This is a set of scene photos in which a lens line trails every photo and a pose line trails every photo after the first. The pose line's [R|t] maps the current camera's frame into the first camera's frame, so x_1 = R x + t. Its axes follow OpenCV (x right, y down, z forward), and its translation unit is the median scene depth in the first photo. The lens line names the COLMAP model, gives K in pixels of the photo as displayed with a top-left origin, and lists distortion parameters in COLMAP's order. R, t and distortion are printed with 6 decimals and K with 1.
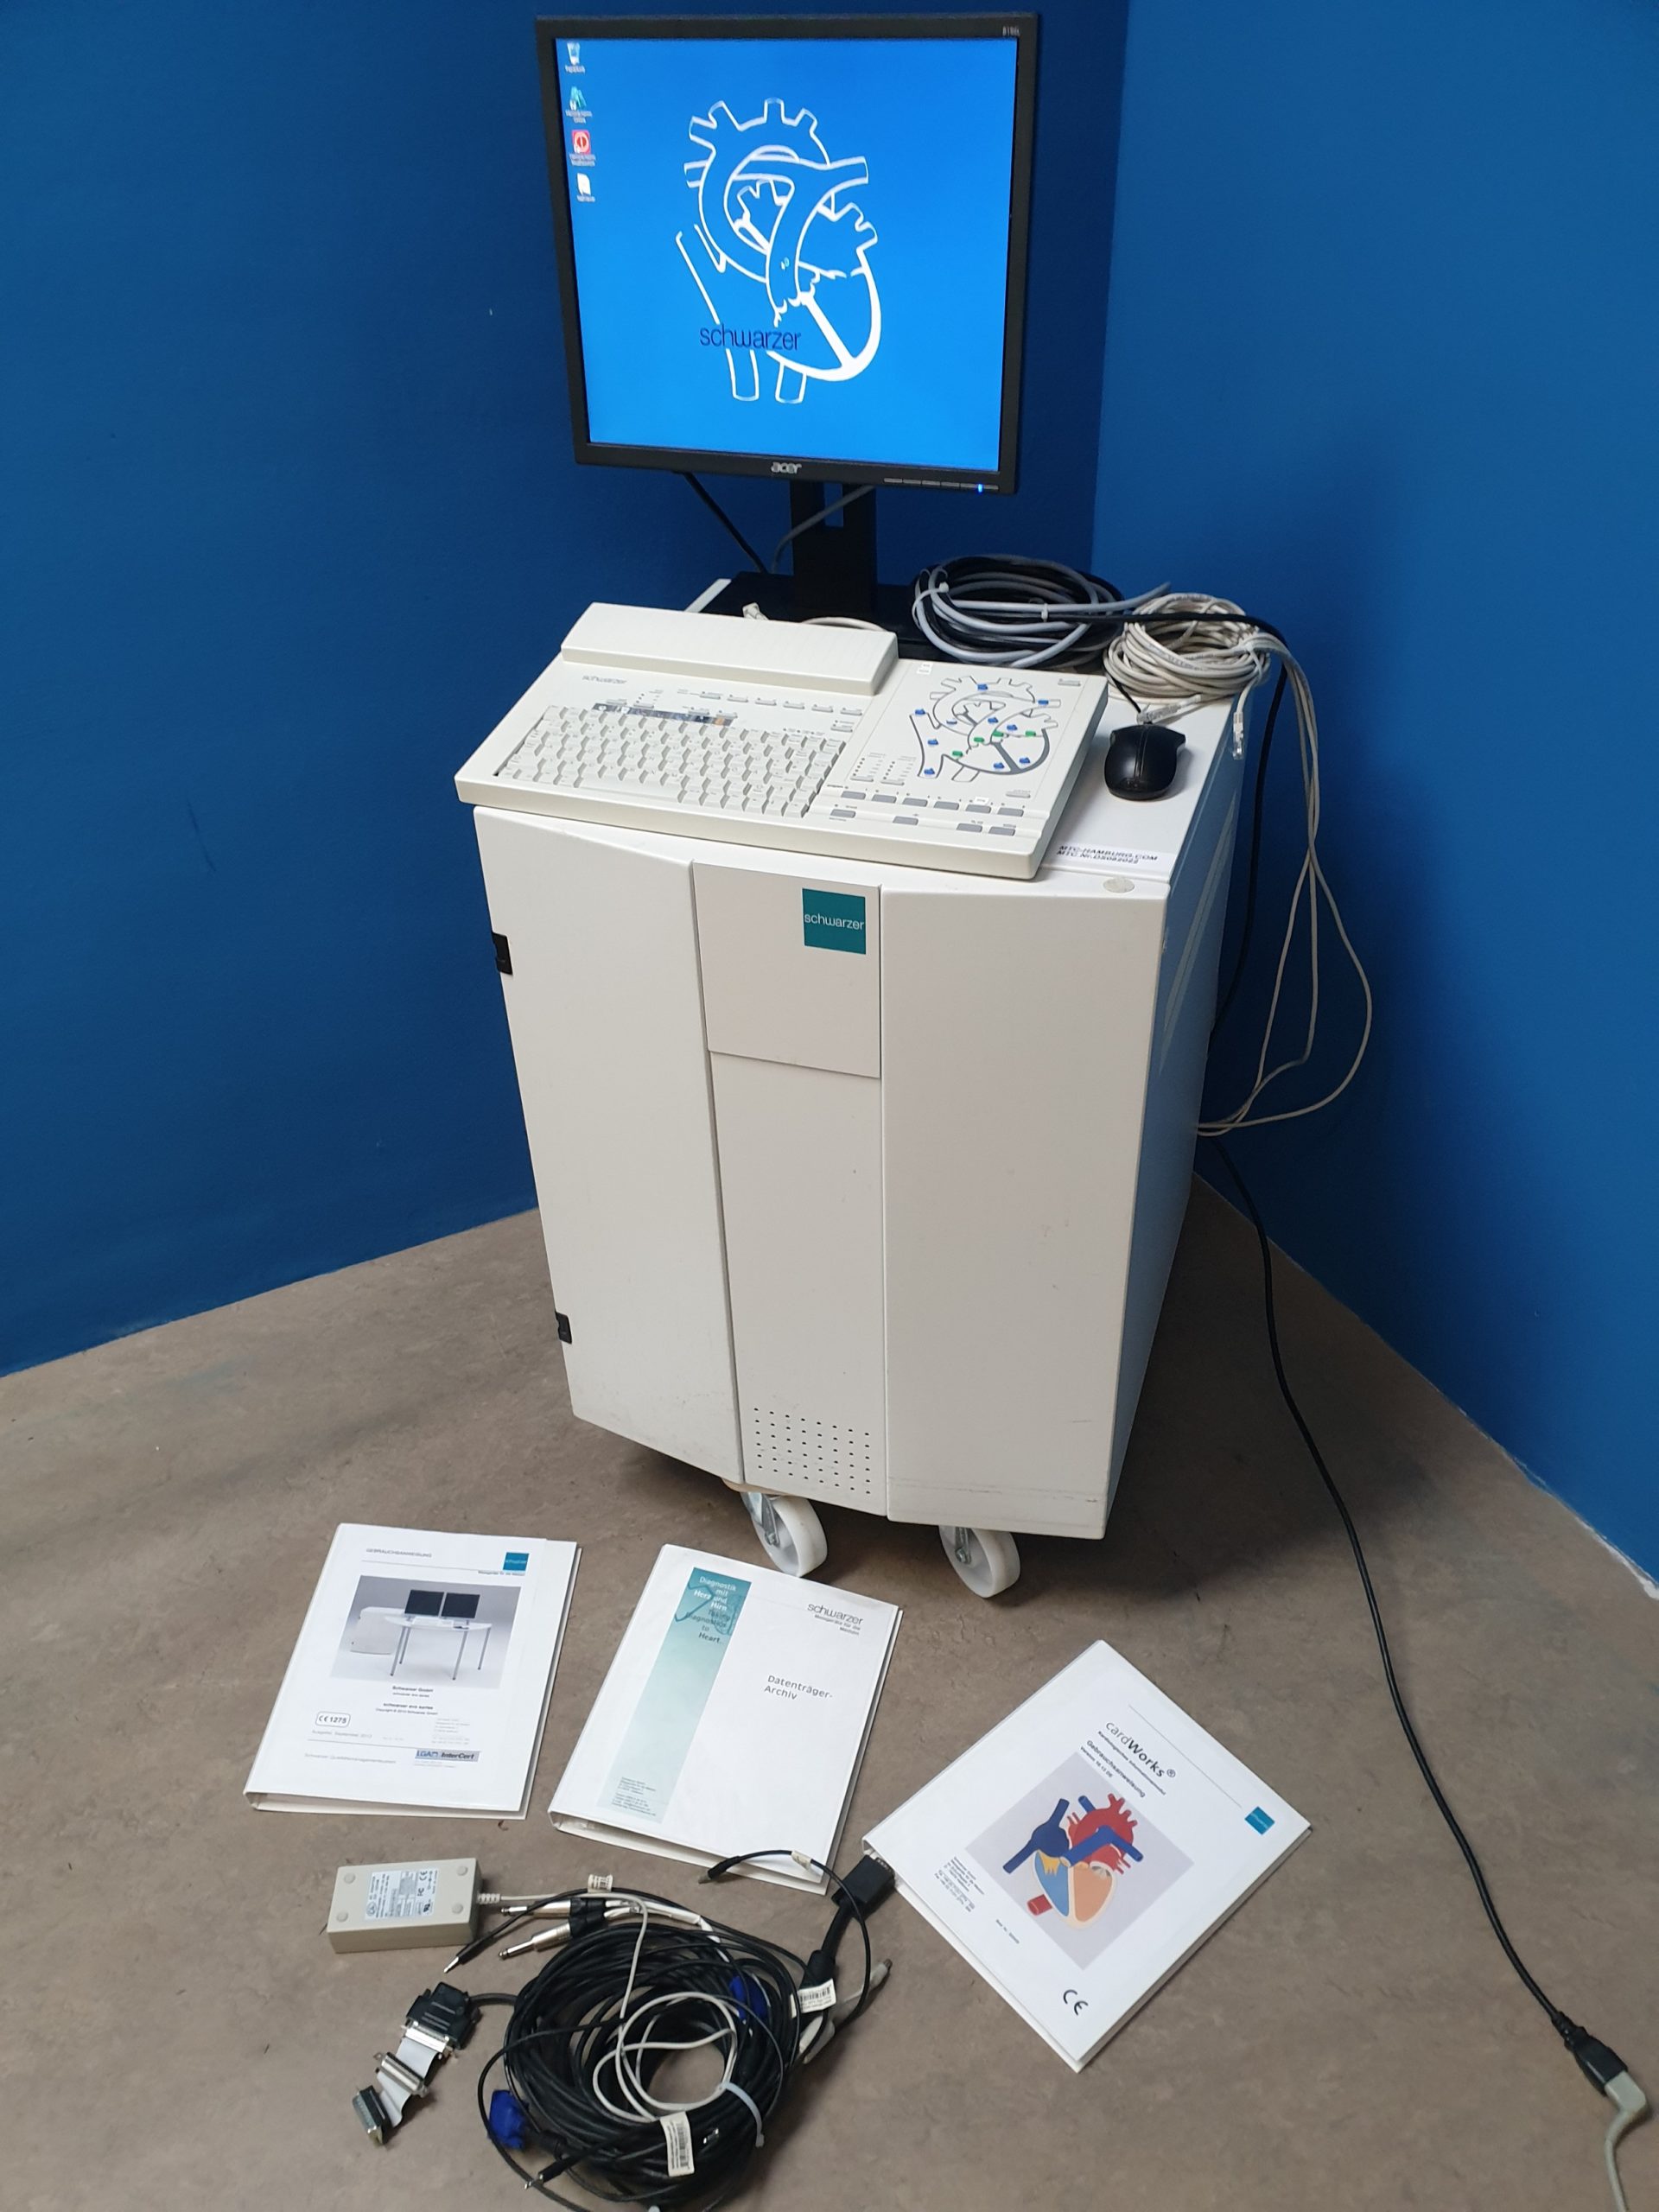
lens RADIAL K [[1689.2, 0, 832.4], [0, 1689.2, 1131.9], [0, 0, 1]] dist [0.003001, 0.008605]
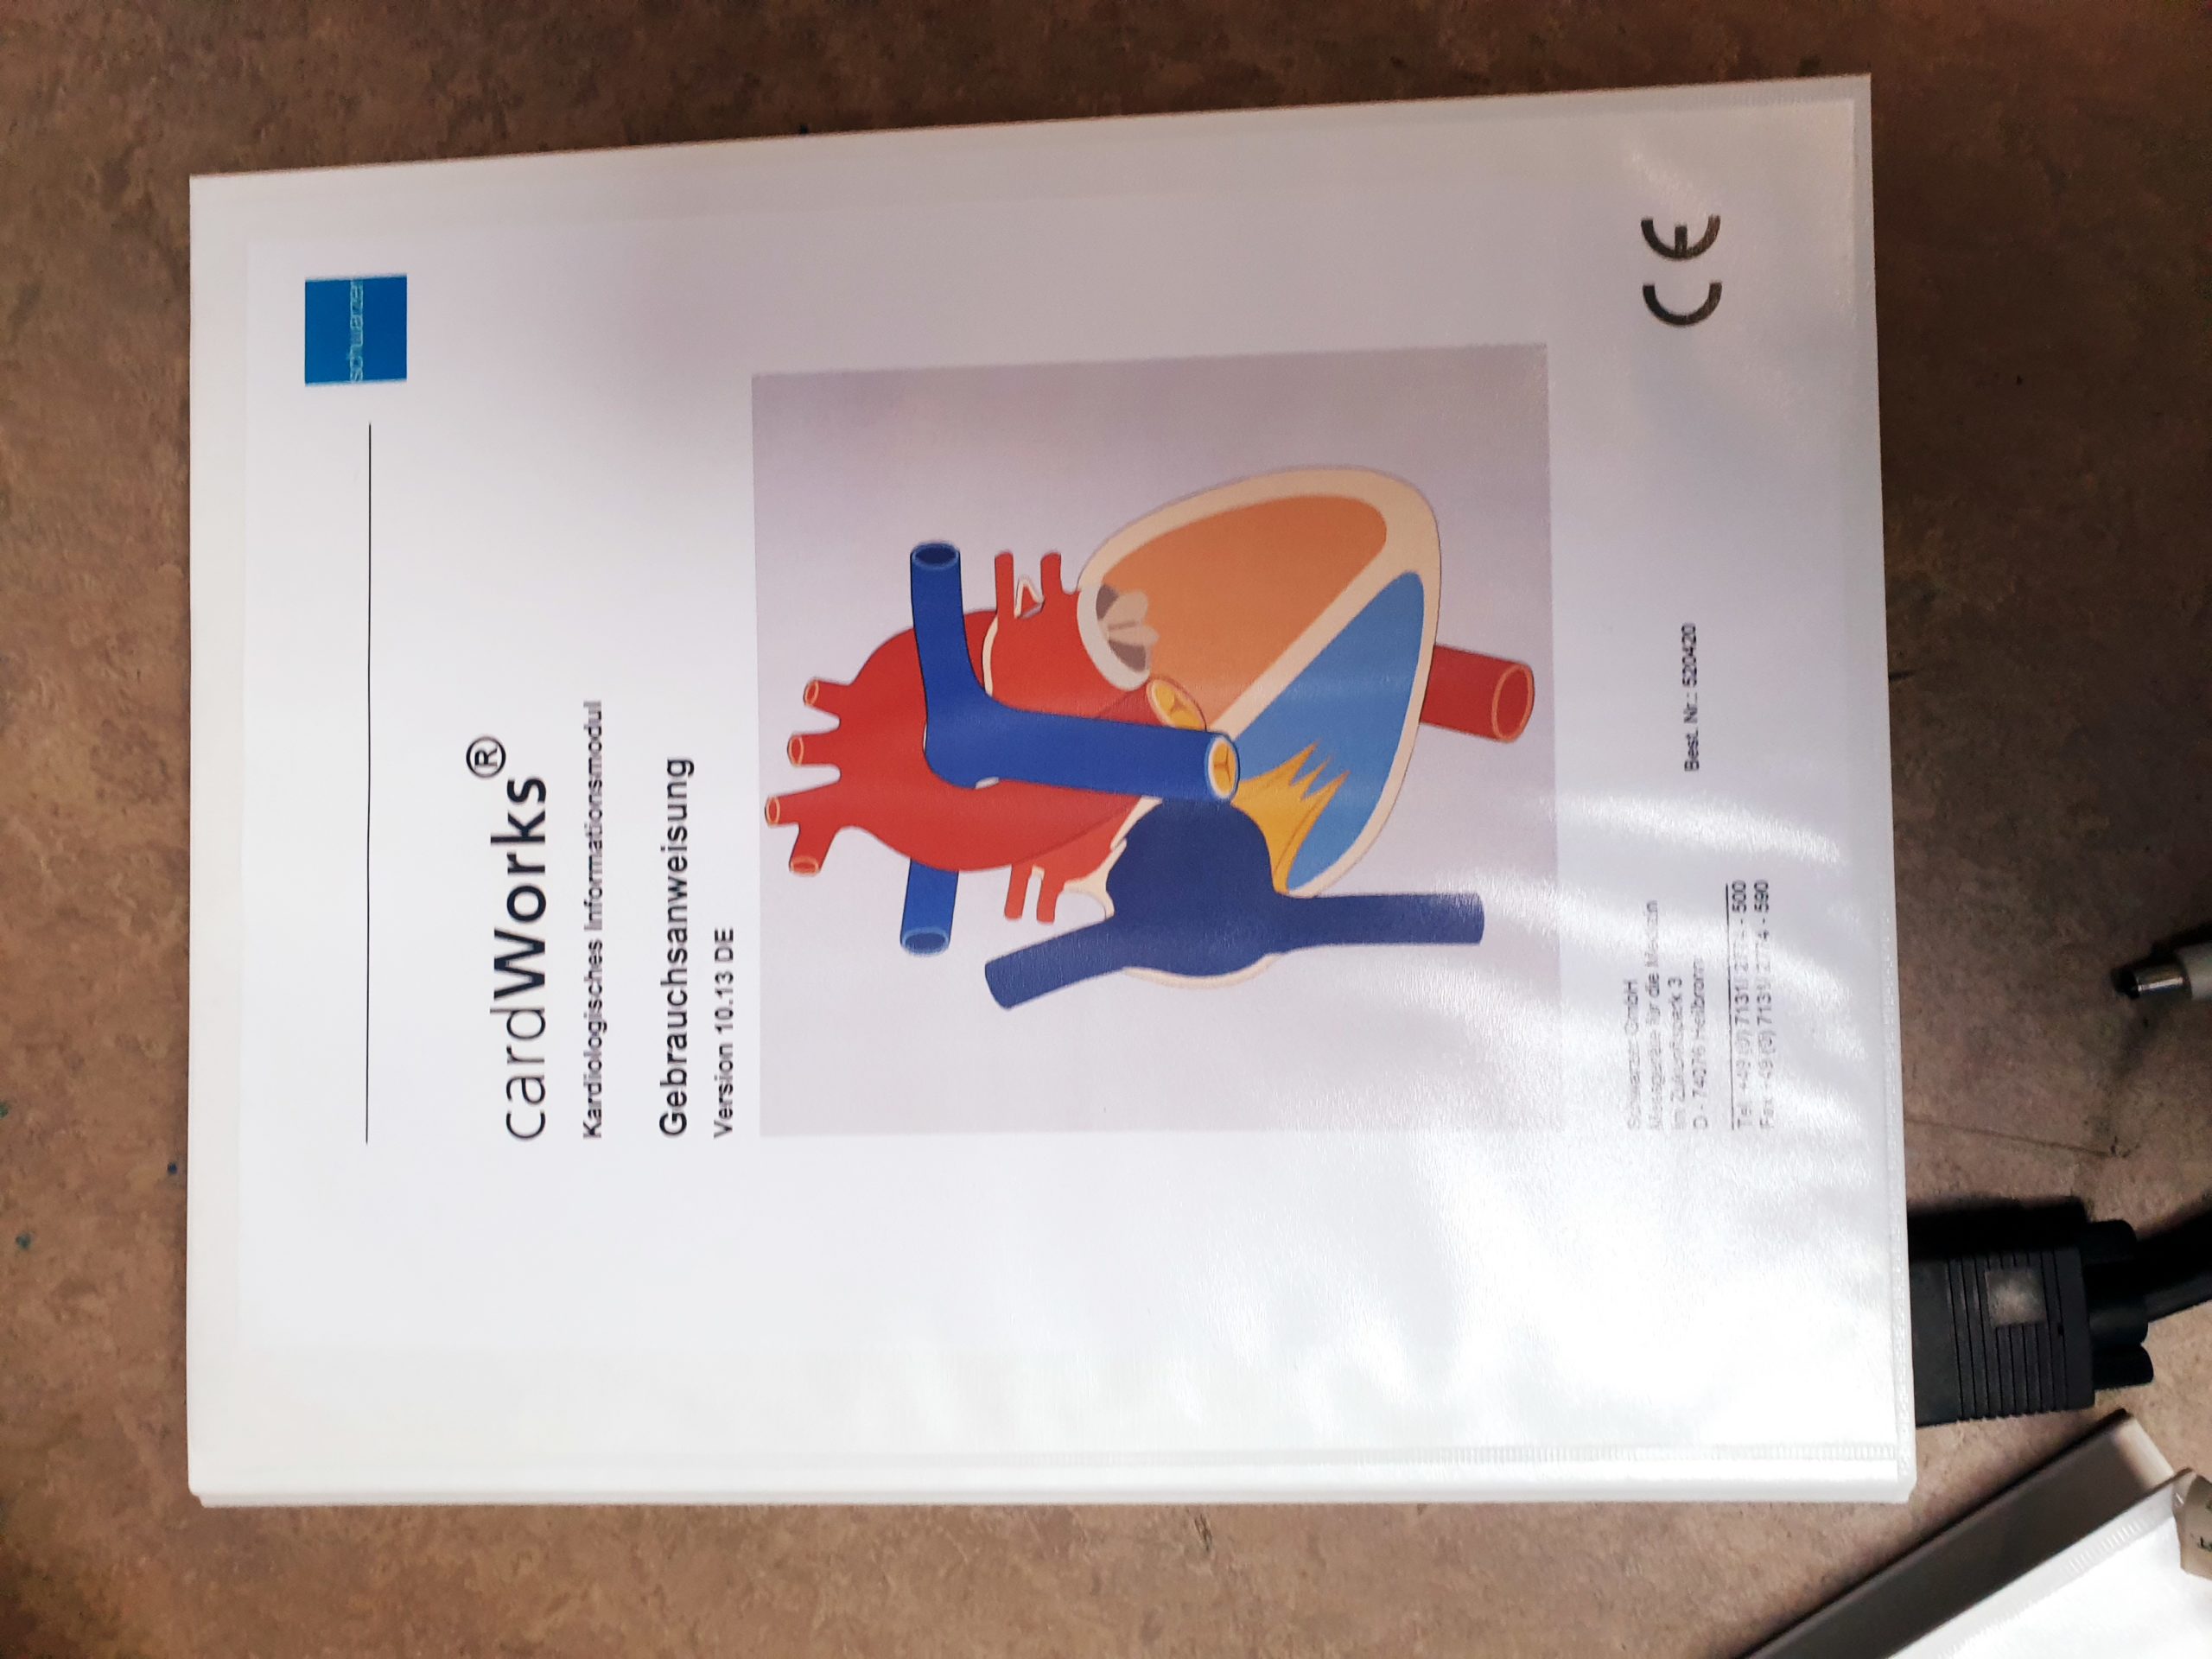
lens RADIAL K [[1683.8, 0, 1106.0], [0, 1683.8, 829.5], [0, 0, 1]] dist [-0.005497, -0.005034]
pose [[-0.765305, -0.642952, 0.030331, 0.133735], [0.425266, -0.469697, 0.773649, 0.254326], [-0.483173, 0.604977, 0.632888, 0.855922]]
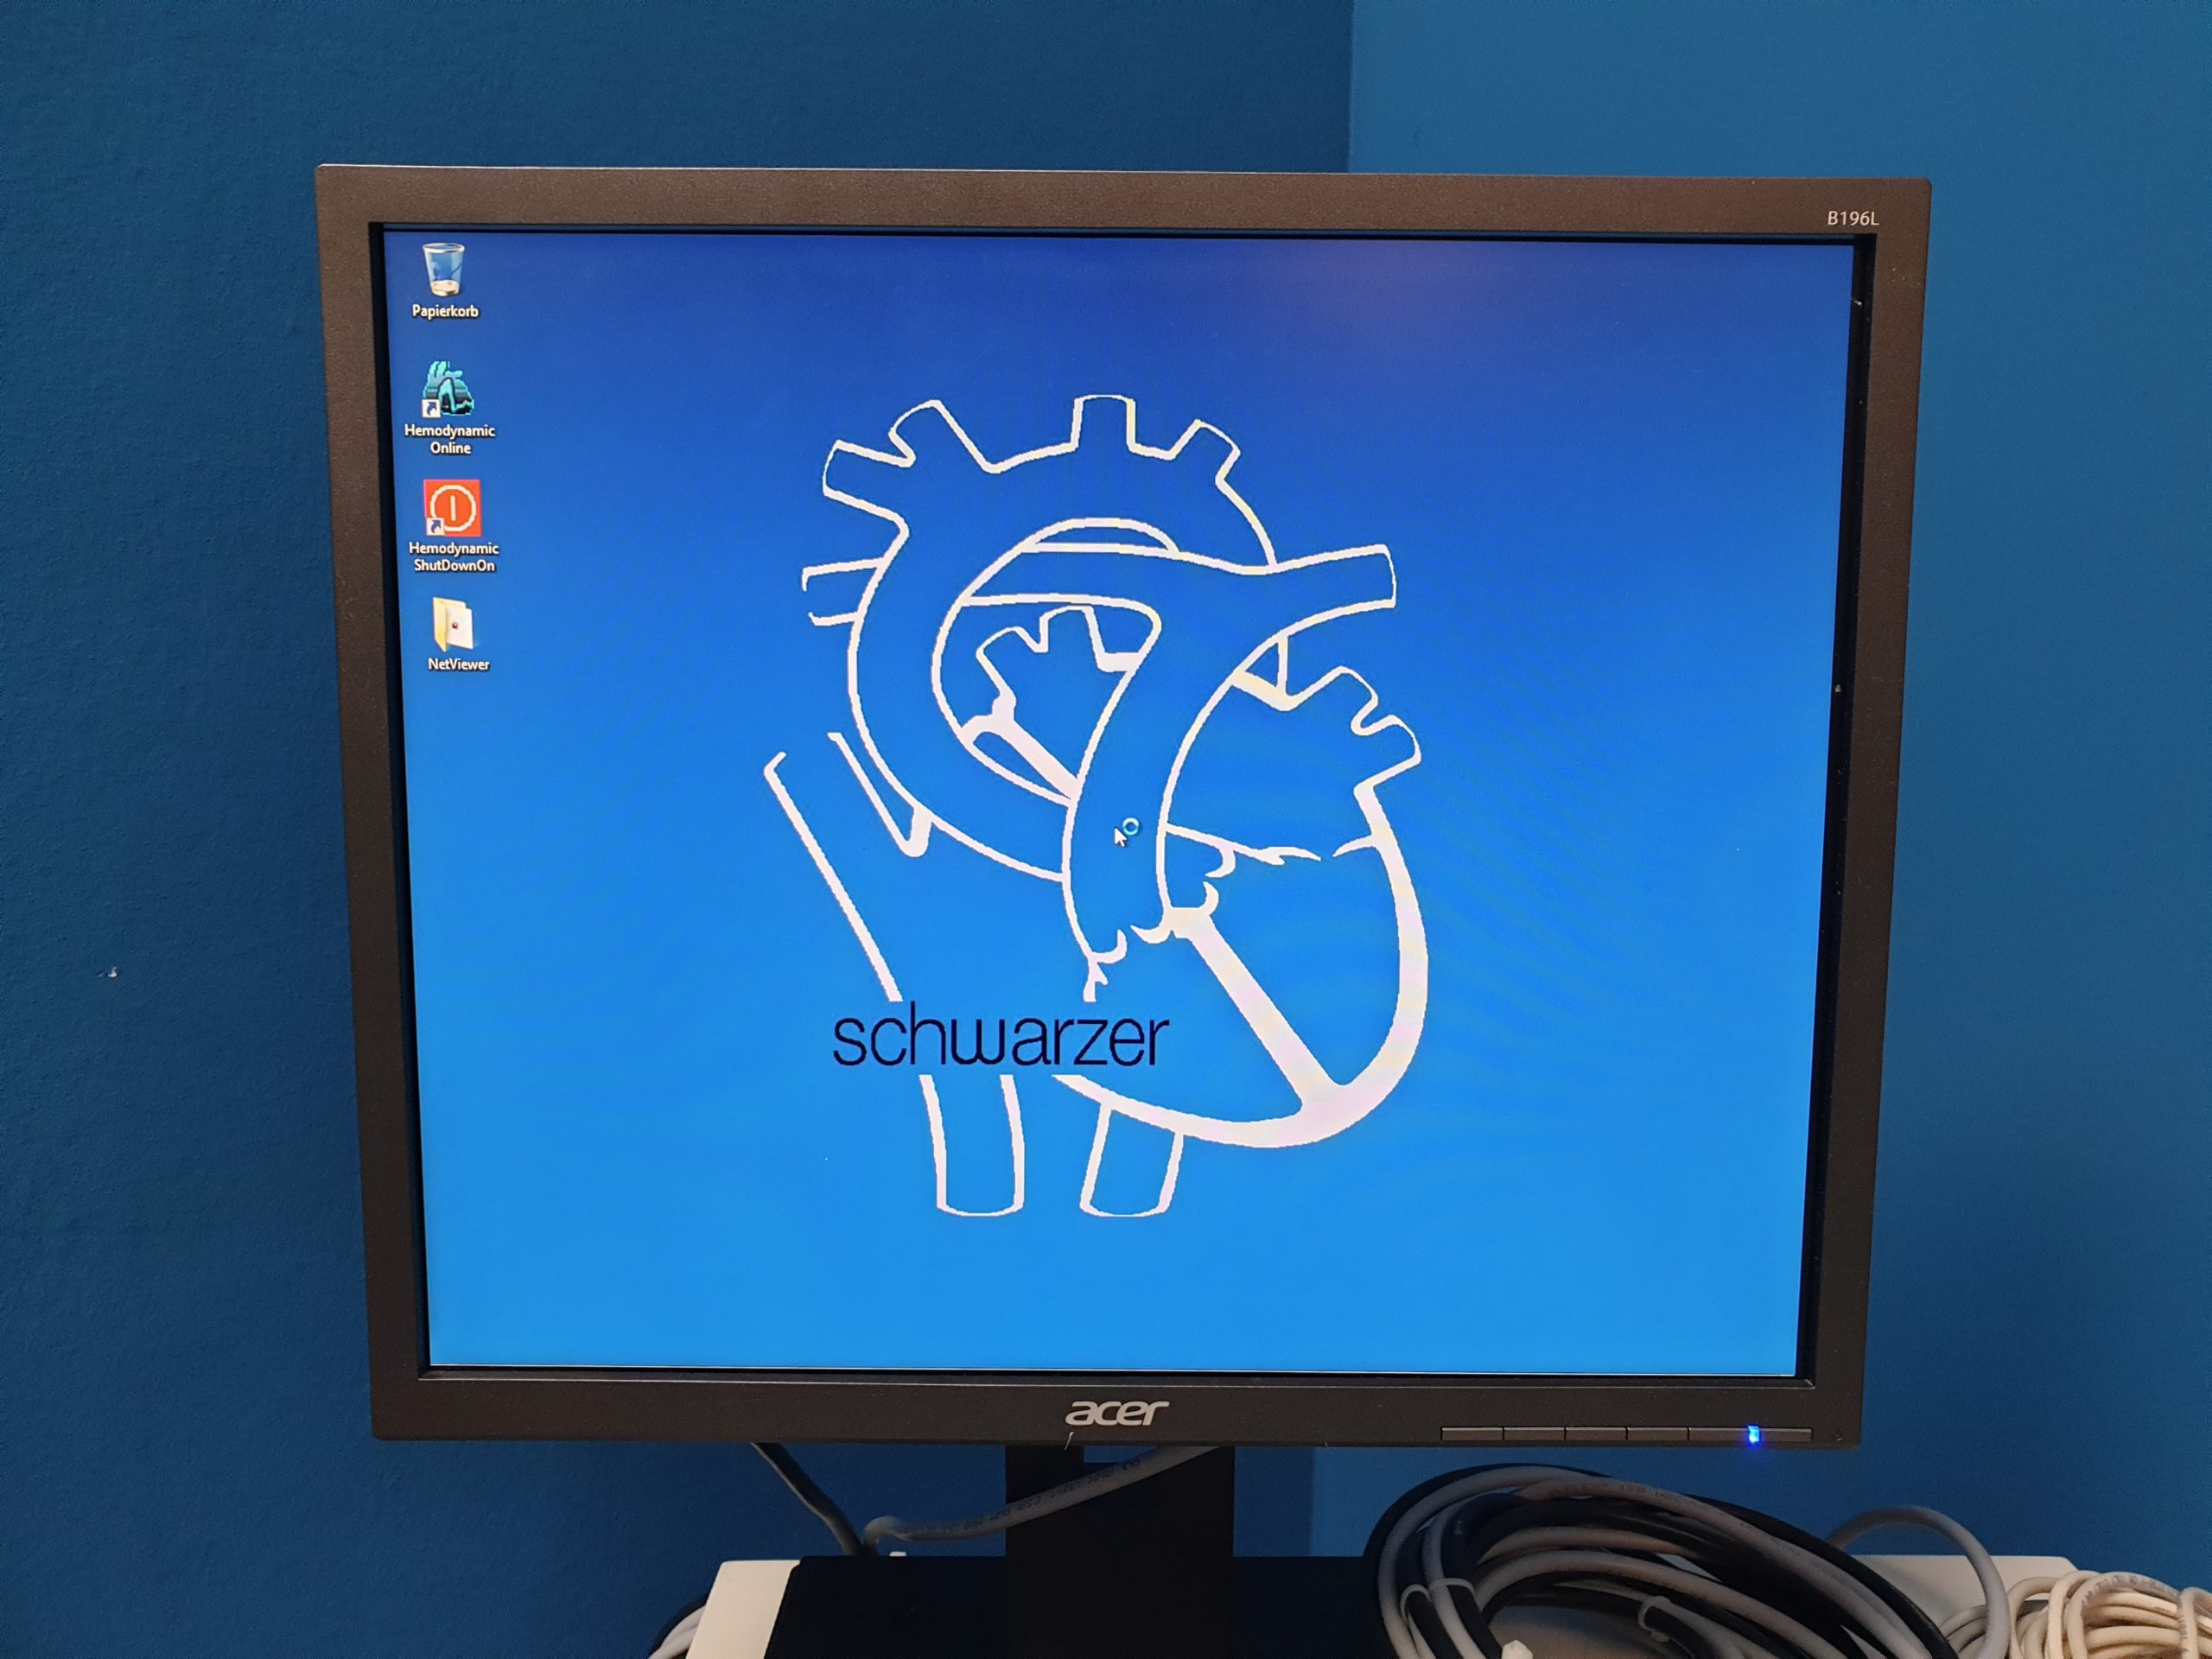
lens RADIAL K [[1544.5, 0, 1178.1], [0, 1544.5, 883.5], [0, 0, 1]] dist [-0.100664, 0.077577]
pose [[0.927197, -0.011797, 0.374389, -0.114896], [0.187988, 0.879169, -0.437860, -0.337832], [-0.323986, 0.476363, 0.817381, 0.691190]]
